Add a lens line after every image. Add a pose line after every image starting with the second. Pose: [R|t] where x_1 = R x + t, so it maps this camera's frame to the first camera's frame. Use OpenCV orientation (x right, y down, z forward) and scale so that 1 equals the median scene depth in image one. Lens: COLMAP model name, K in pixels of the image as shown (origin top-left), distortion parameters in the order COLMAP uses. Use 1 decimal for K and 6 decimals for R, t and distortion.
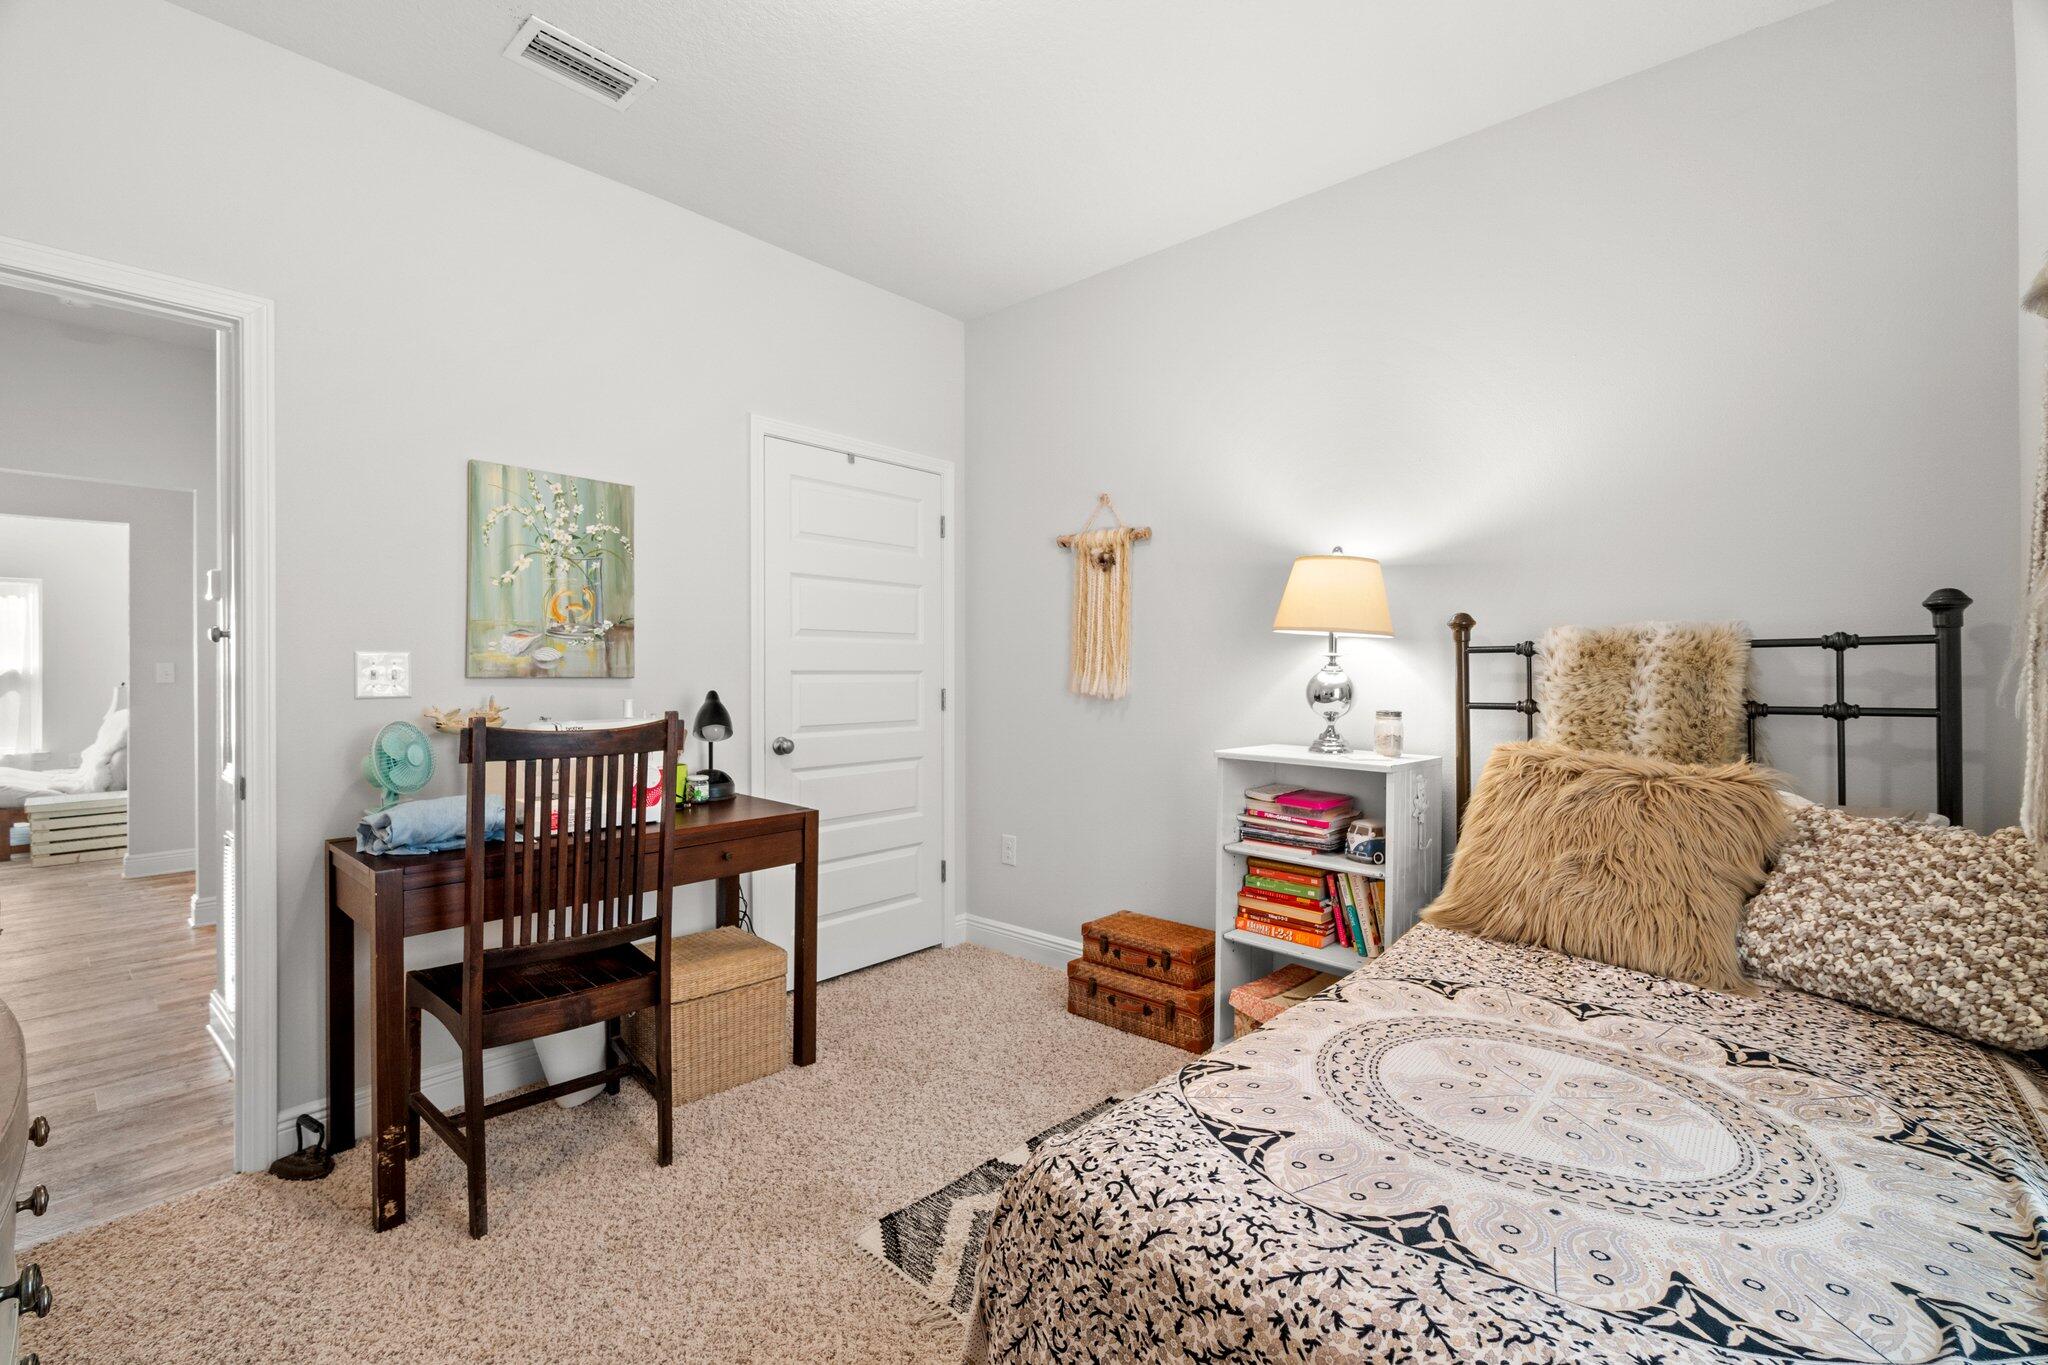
lens RADIAL K [[883.9, 0, 1024.0], [0, 883.9, 682.5], [0, 0, 1]] dist [-0.002286, -0.000410]
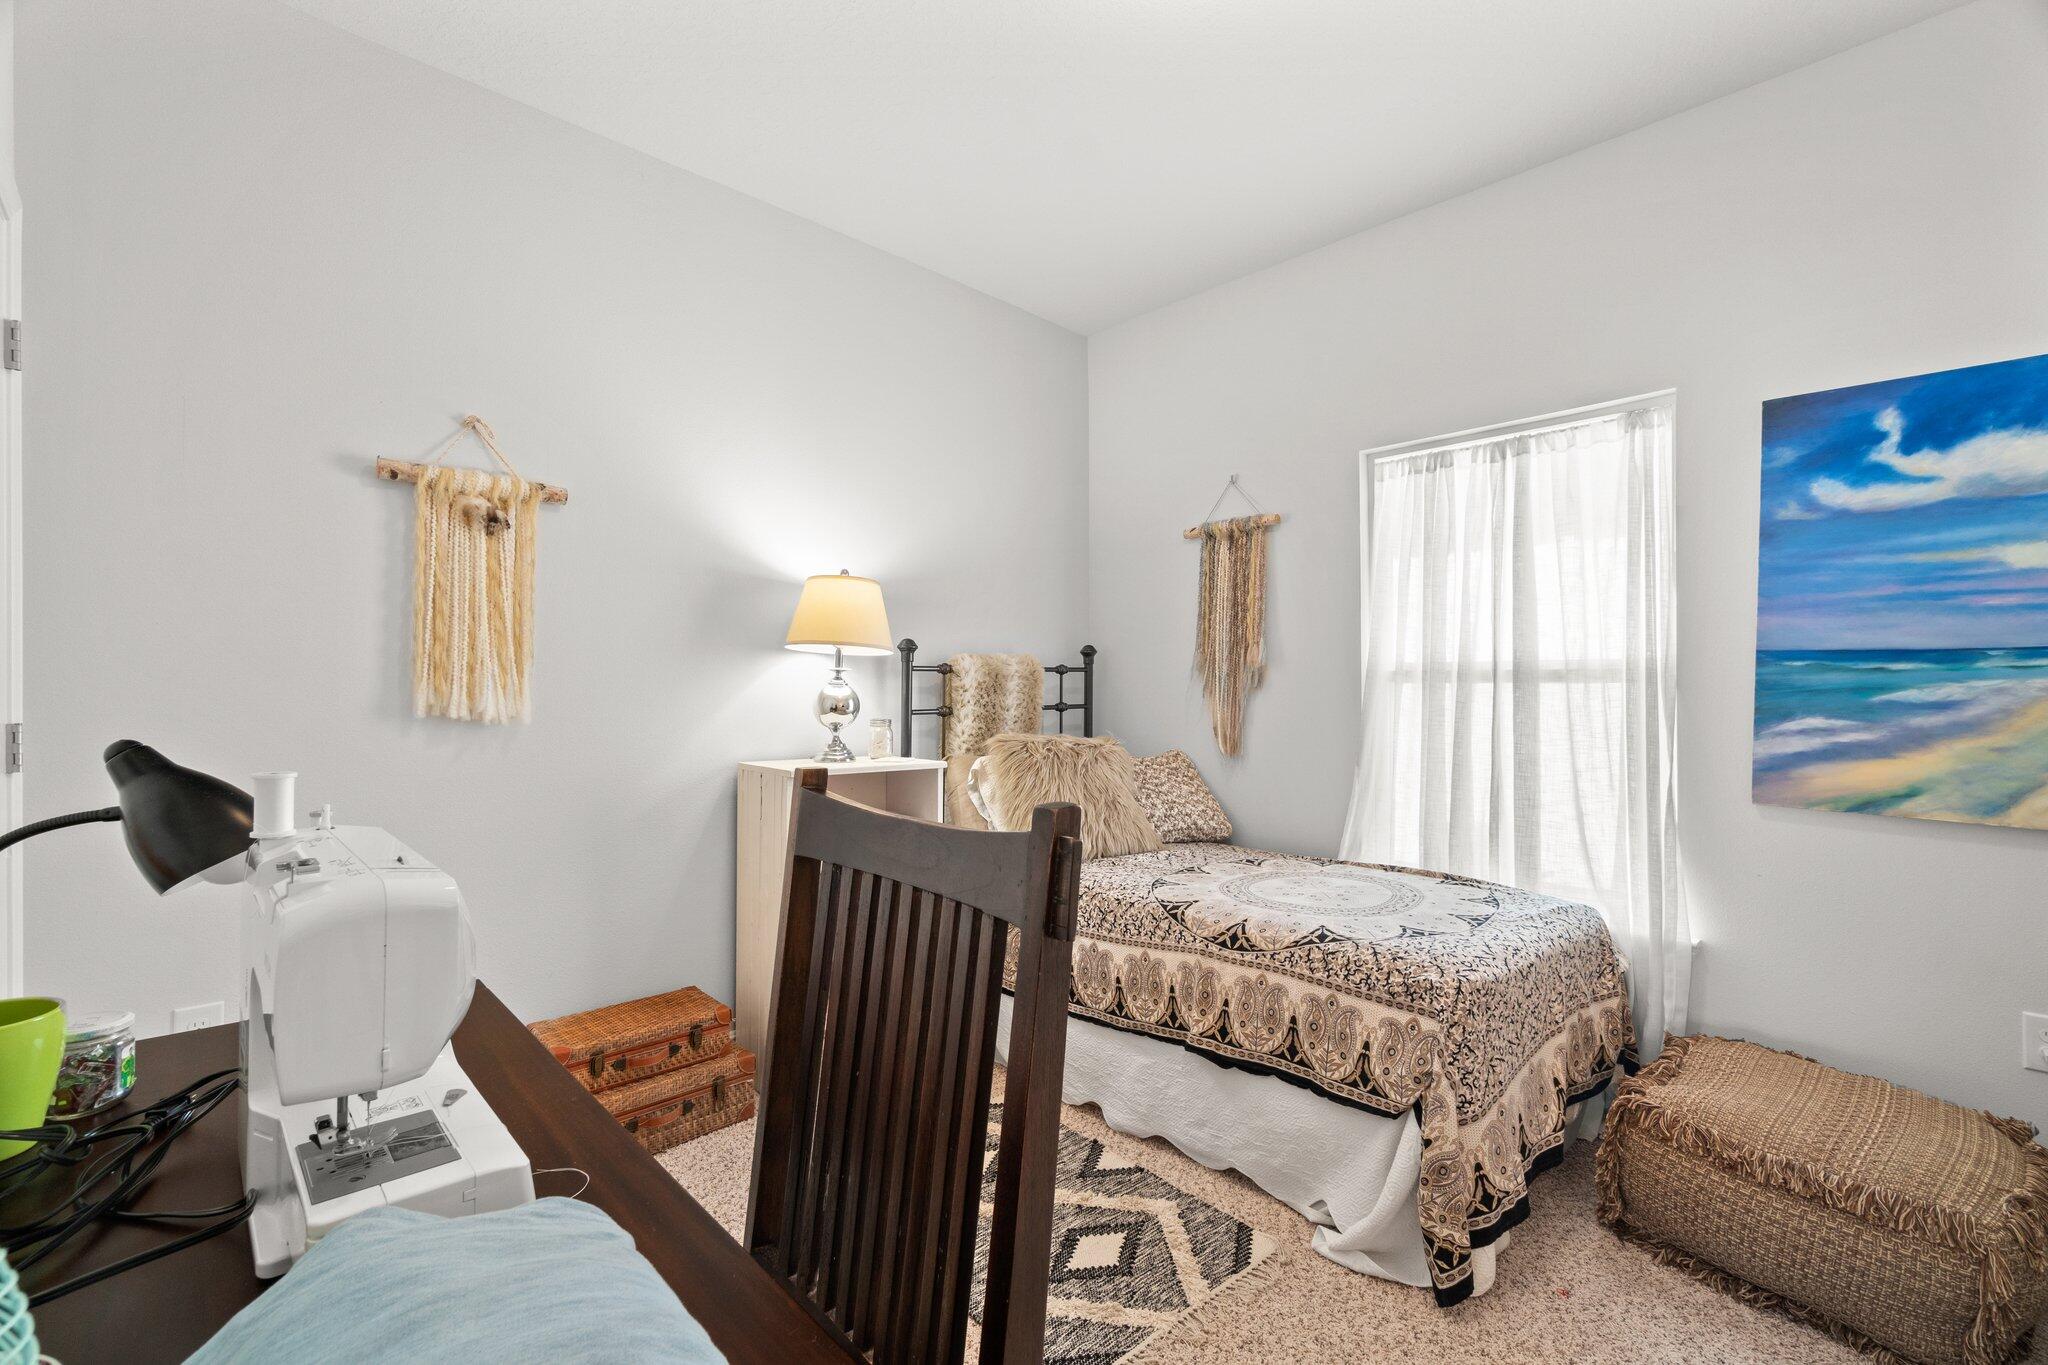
lens RADIAL K [[883.9, 0, 1024.0], [0, 883.9, 682.5], [0, 0, 1]] dist [-0.002286, -0.000410]
pose [[0.069253, 0.001524, 0.997598, -0.760700], [0.006813, 0.999975, -0.002000, -0.012824], [-0.997576, 0.006936, 0.069241, 0.756816]]
